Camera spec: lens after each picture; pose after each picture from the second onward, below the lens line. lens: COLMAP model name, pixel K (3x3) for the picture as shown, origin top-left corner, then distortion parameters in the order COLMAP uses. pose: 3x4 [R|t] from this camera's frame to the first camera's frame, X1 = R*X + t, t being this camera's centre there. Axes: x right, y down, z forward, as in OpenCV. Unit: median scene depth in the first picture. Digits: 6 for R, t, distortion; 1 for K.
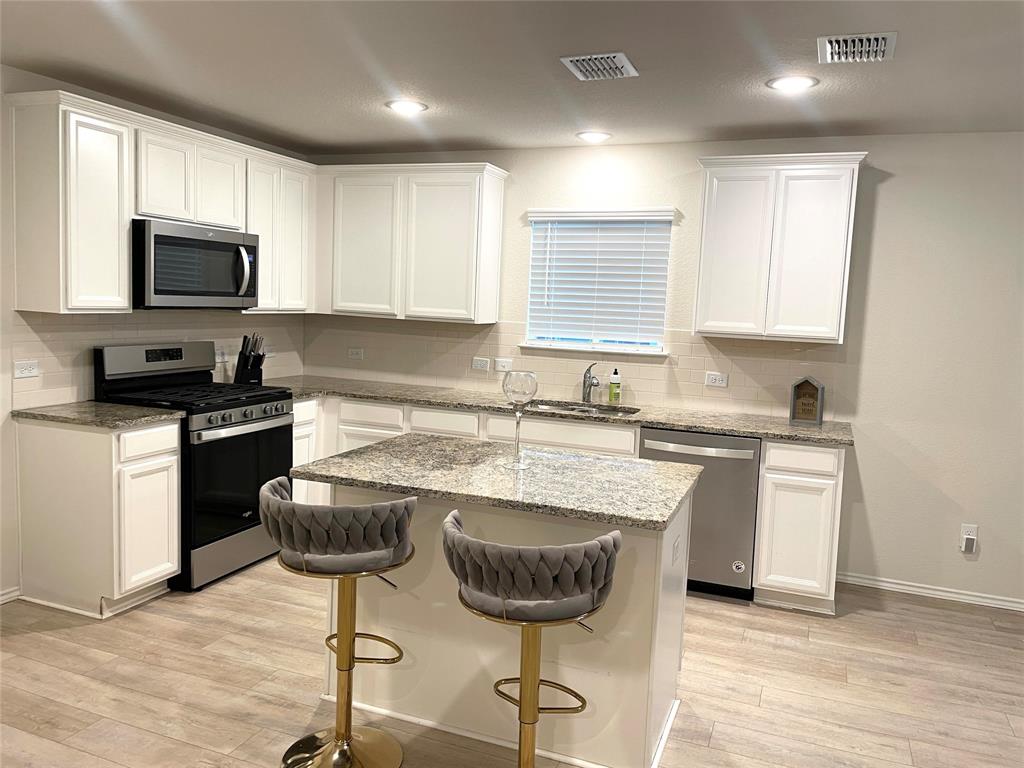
lens RADIAL K [[758.9, 0, 515.0], [0, 758.9, 387.3], [0, 0, 1]] dist [0.044841, -0.027428]
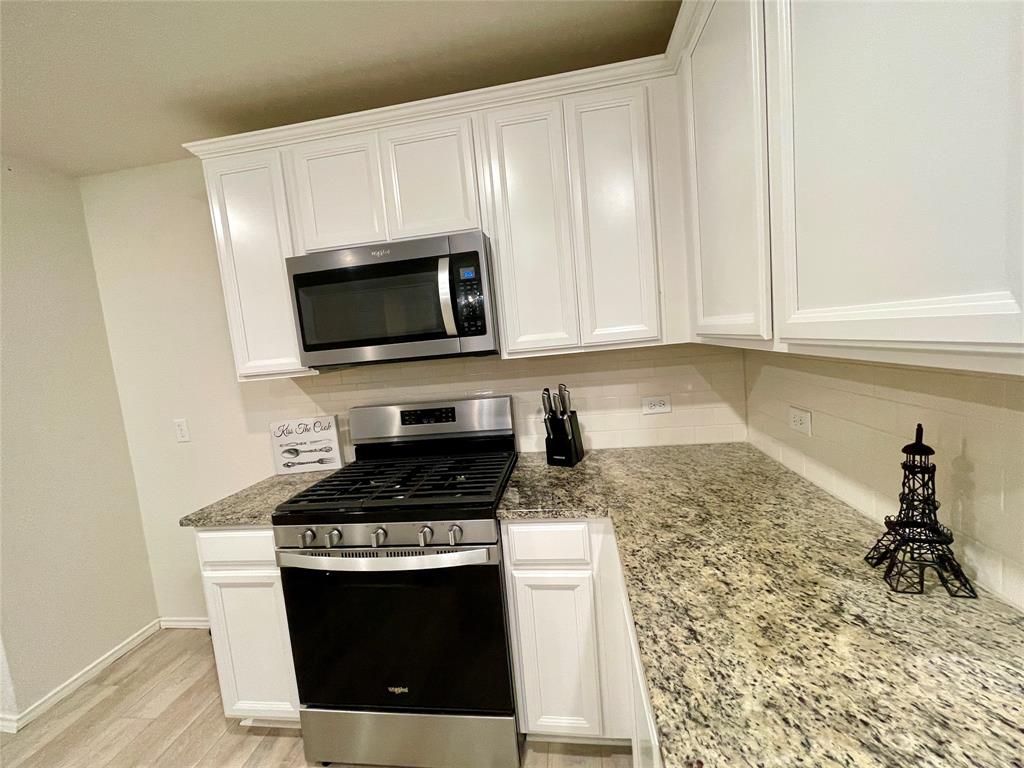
lens RADIAL K [[413.2, 0, 513.1], [0, 413.2, 377.9], [0, 0, 1]] dist [-0.003157, -0.000173]
pose [[0.224636, 0.029304, -0.974002, -0.008714], [-0.010134, 0.999564, 0.027736, -0.091273], [0.974390, 0.003640, 0.224835, 0.934423]]
